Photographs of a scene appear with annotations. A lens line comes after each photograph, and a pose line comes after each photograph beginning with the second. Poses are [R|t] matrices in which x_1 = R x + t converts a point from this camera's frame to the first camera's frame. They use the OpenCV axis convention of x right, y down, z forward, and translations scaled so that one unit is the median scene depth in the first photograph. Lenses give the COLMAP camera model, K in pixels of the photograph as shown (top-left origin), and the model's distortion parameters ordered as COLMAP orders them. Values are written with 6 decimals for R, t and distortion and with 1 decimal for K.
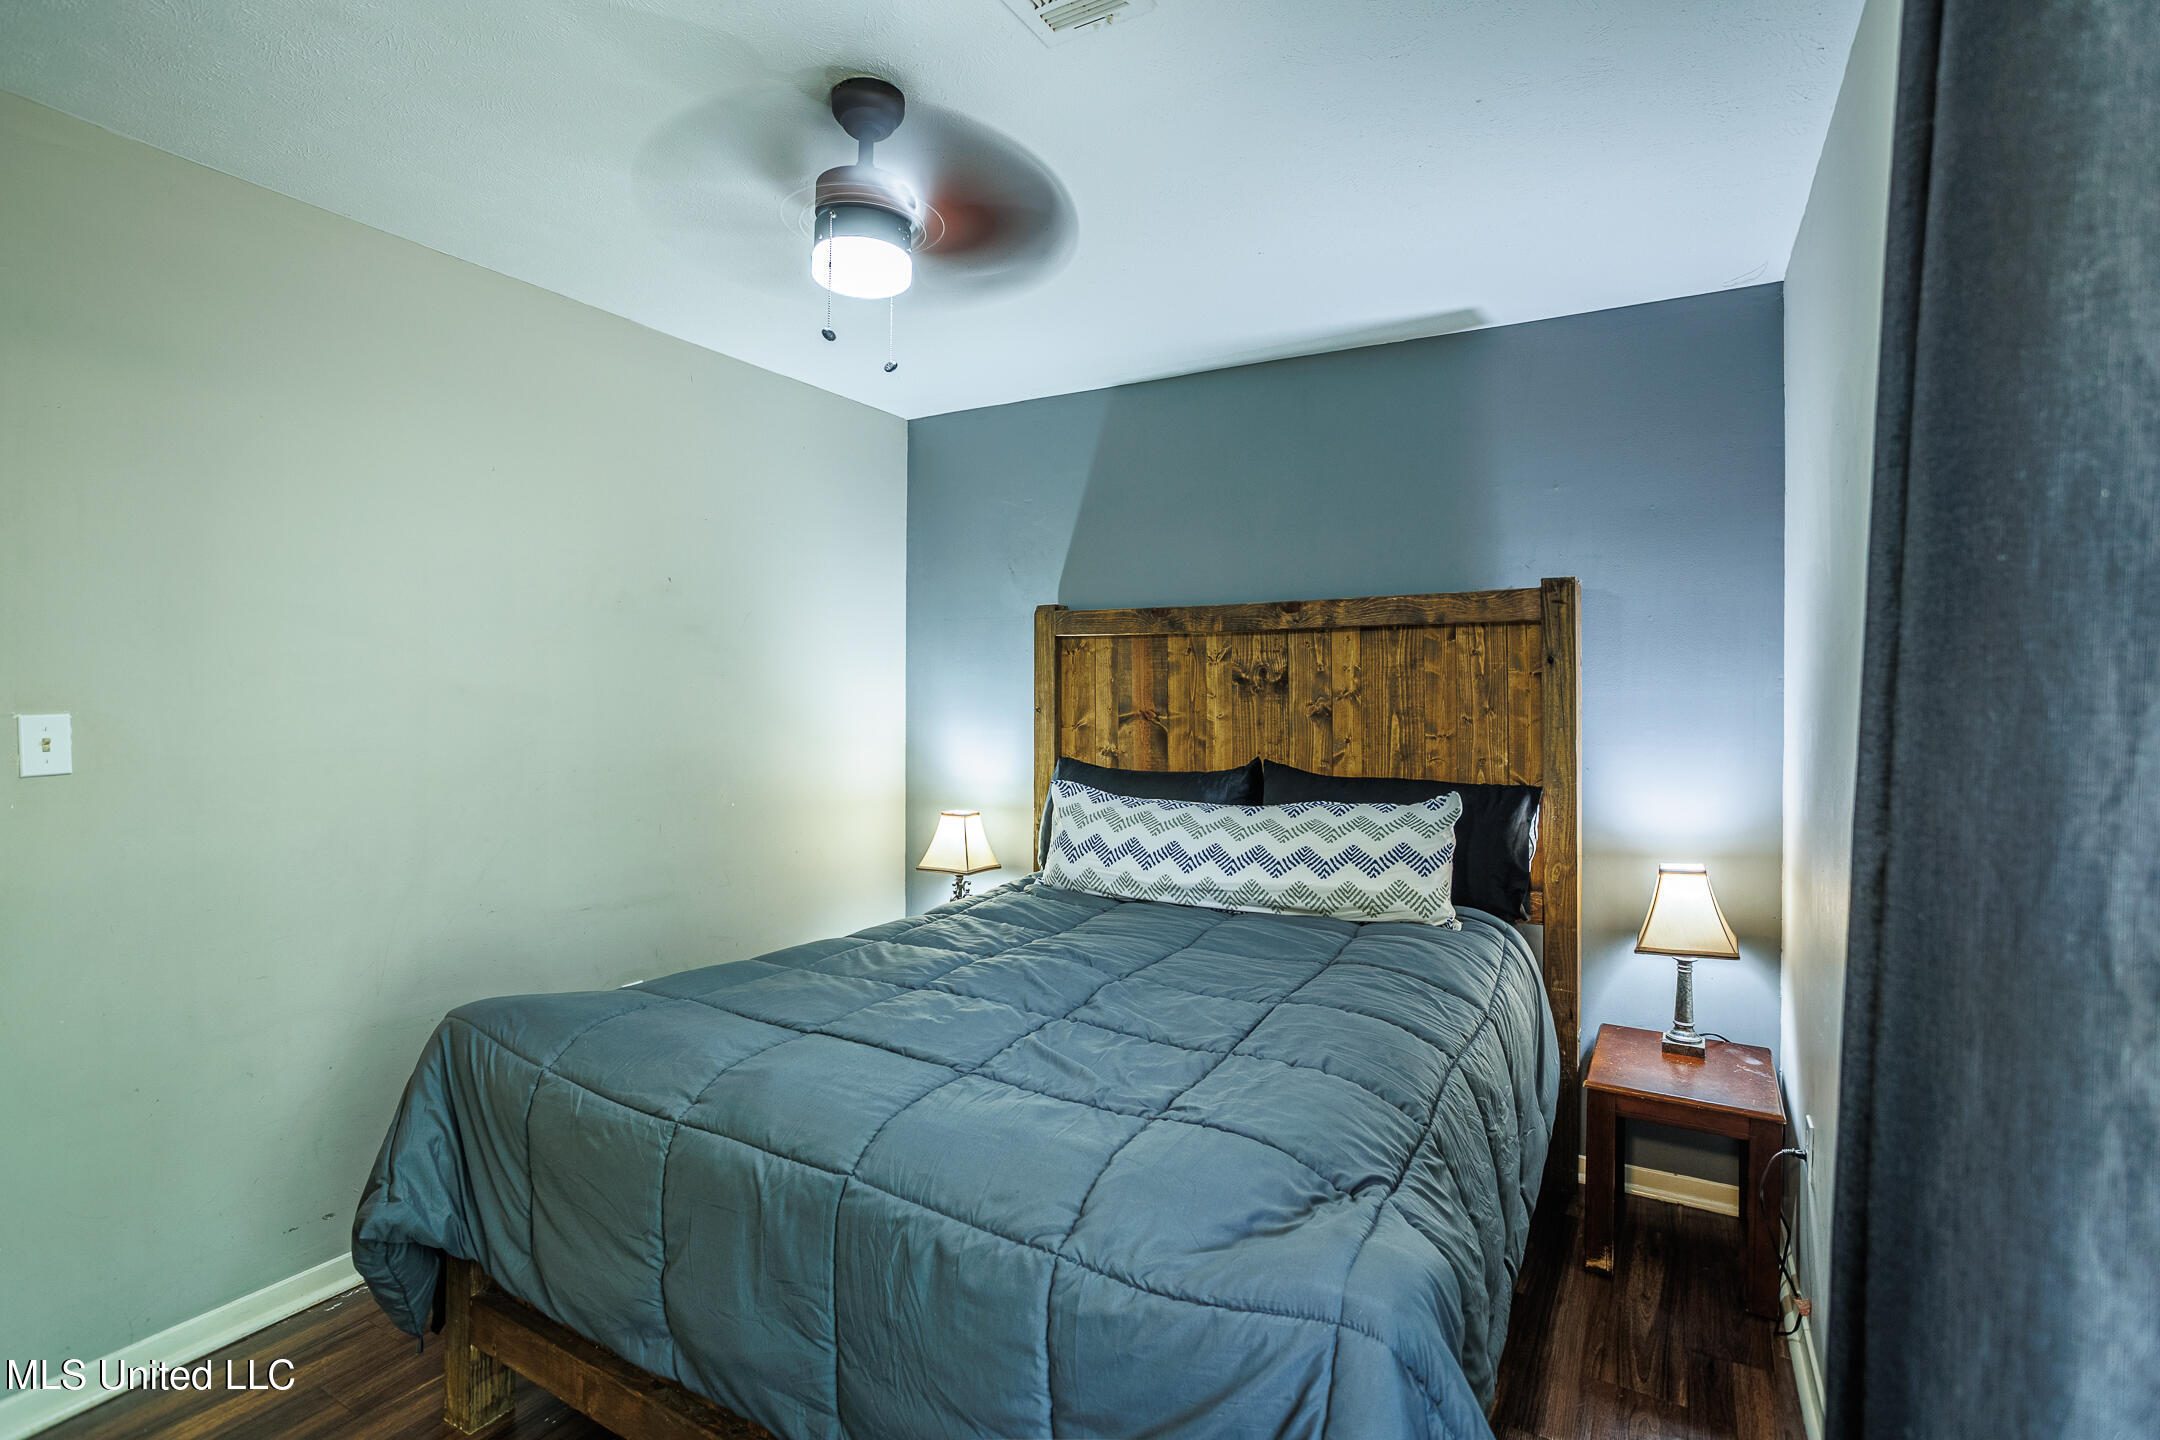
lens RADIAL K [[1028.0, 0, 1086.6], [0, 1028.0, 697.7], [0, 0, 1]] dist [-0.055760, 0.000187]
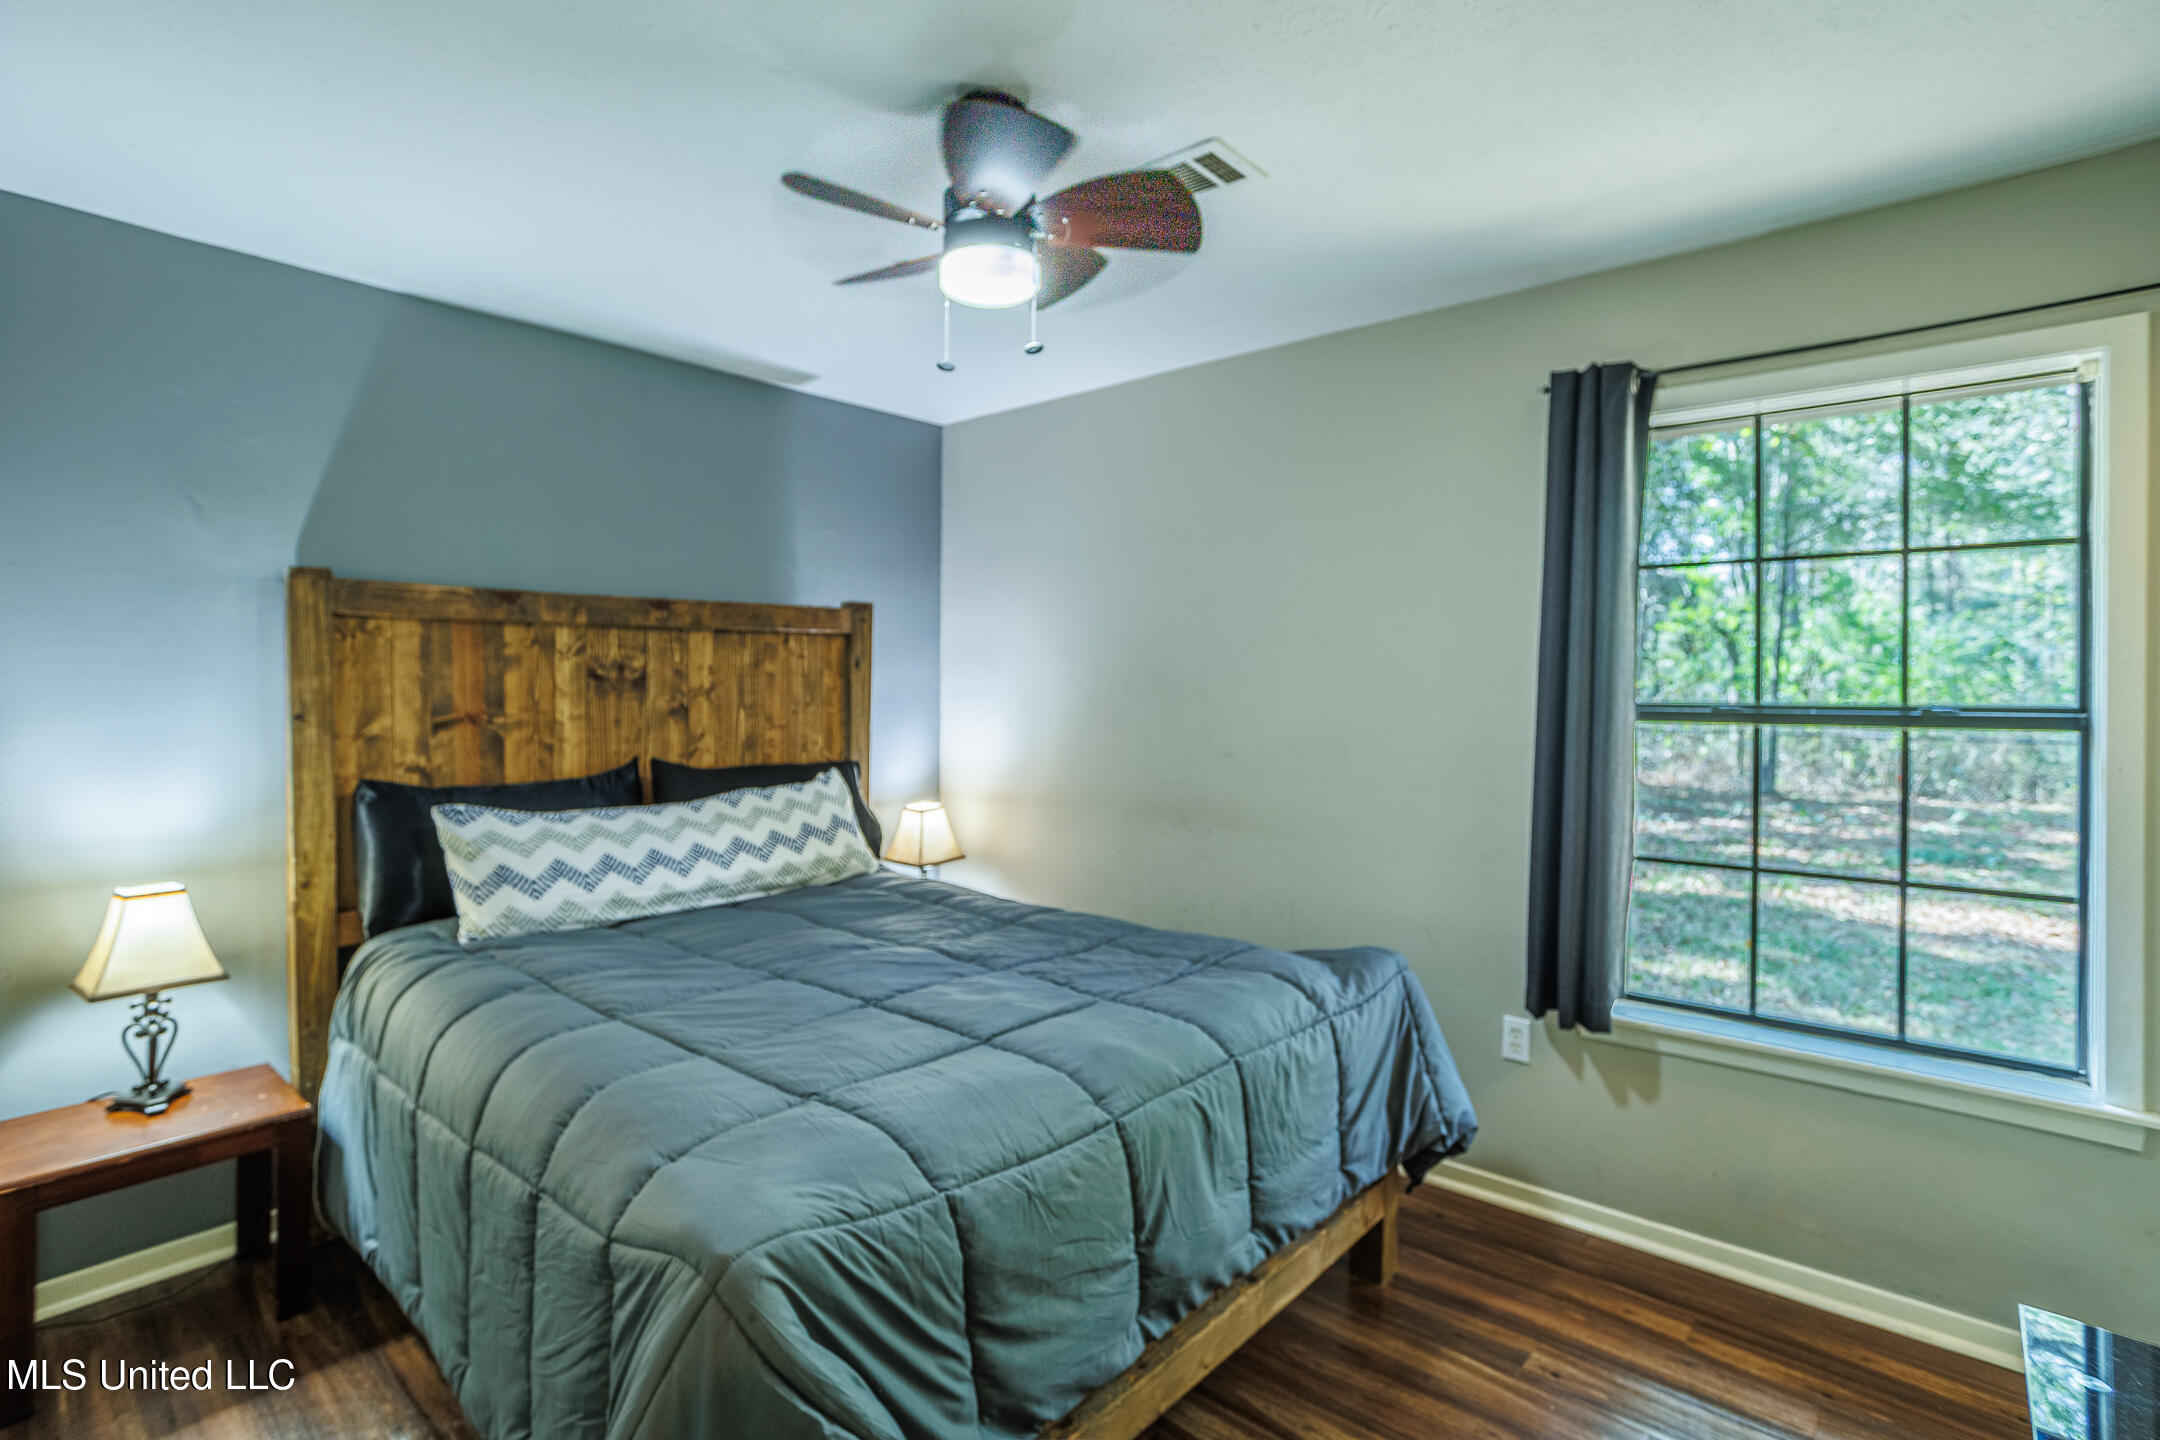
lens RADIAL K [[1027.9, 0, 1061.1], [0, 1027.9, 687.4], [0, 0, 1]] dist [-0.055017, 0.036579]
pose [[0.215044, -0.004622, 0.976593, -0.671924], [0.005168, 0.999980, 0.003594, -0.008623], [-0.976591, 0.004274, 0.215063, 0.390169]]
